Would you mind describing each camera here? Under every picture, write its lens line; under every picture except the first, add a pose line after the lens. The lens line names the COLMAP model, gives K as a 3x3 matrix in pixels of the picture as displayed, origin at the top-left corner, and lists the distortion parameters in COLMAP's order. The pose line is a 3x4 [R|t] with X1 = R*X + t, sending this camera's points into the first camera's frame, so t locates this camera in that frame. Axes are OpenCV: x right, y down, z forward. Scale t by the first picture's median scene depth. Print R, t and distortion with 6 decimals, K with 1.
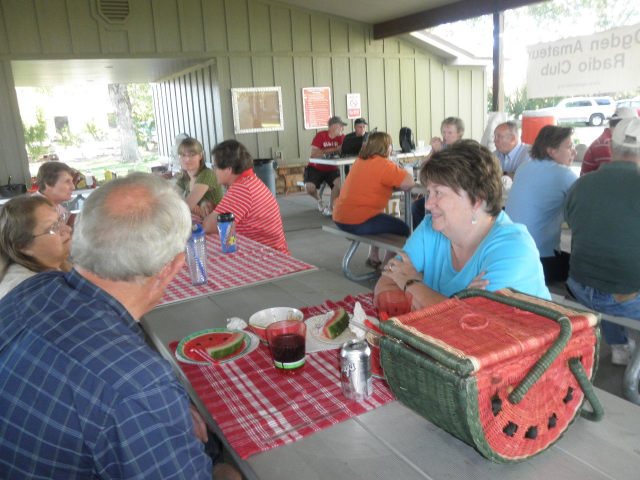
lens RADIAL K [[532.9, 0, 320.0], [0, 532.9, 240.0], [0, 0, 1]] dist [-0.157382, 0.163192]
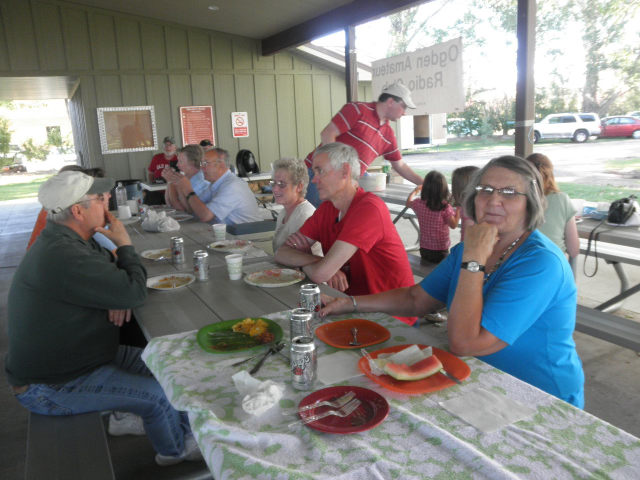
lens RADIAL K [[532.9, 0, 320.0], [0, 532.9, 240.0], [0, 0, 1]] dist [-0.157382, 0.163192]
pose [[0.999191, 0.018503, -0.035700, 0.260578], [-0.019224, 0.999616, -0.019949, -0.028862], [0.035317, 0.020619, 0.999163, 0.051574]]
